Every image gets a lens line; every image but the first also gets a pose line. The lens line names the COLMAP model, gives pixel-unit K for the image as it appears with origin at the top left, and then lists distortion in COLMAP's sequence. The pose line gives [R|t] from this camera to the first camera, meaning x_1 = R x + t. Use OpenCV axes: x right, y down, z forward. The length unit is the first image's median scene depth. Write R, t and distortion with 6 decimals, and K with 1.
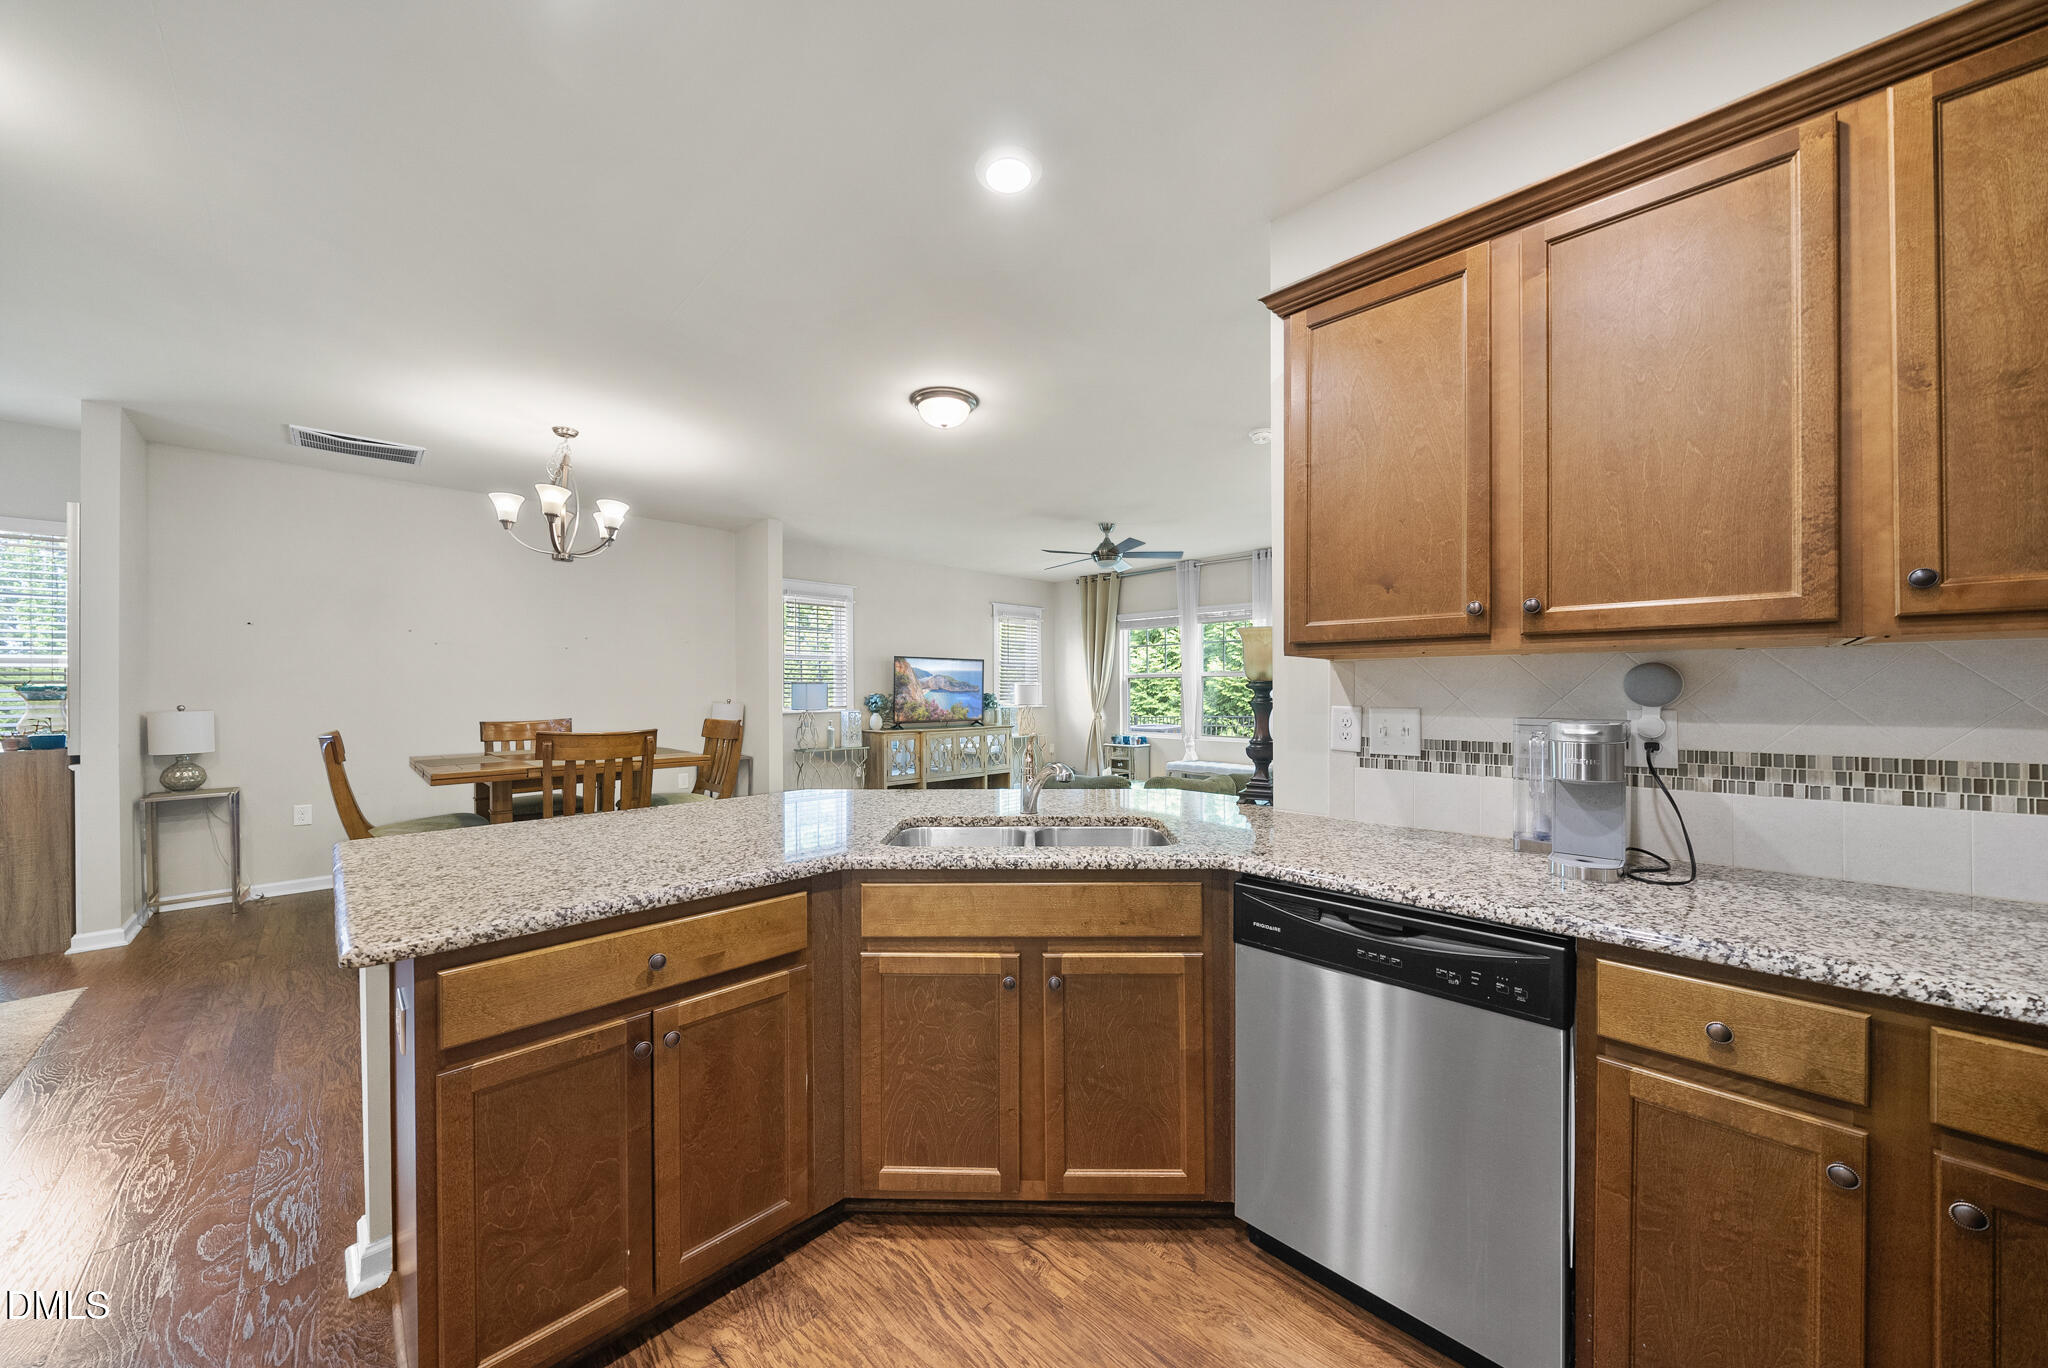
lens RADIAL K [[694.6, 0, 1027.4], [0, 694.6, 690.0], [0, 0, 1]] dist [-0.001882, -0.000183]
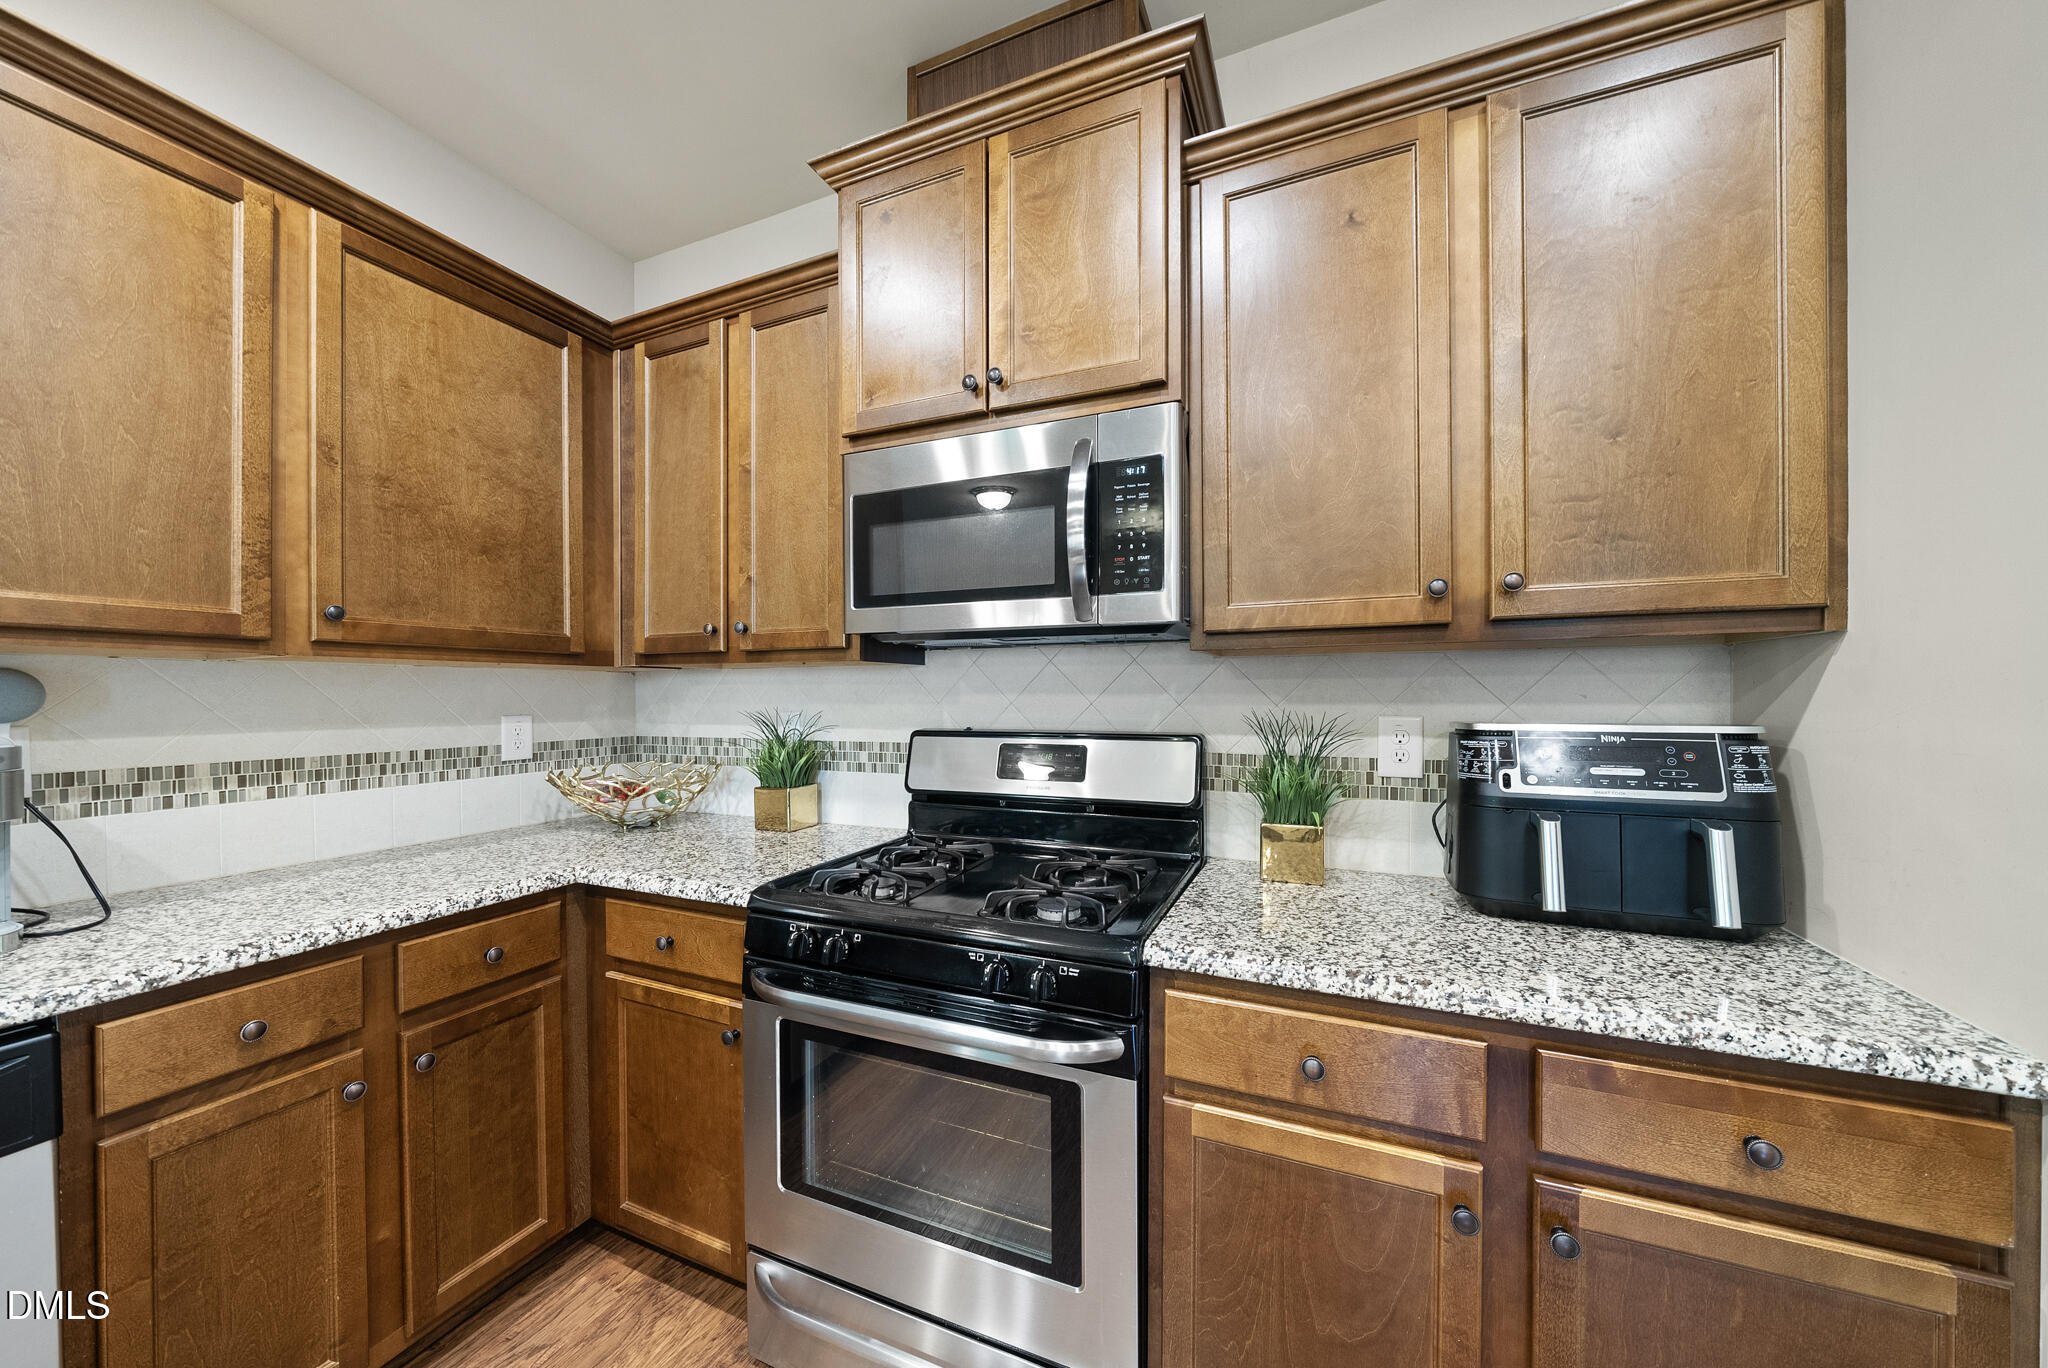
lens RADIAL K [[713.6, 0, 1028.7], [0, 713.6, 698.7], [0, 0, 1]] dist [-0.000279, -0.000019]
pose [[-0.361461, -0.001031, 0.932387, -0.379677], [0.002867, 0.999993, 0.002217, -0.002940], [-0.932383, 0.003475, -0.361456, 0.271390]]
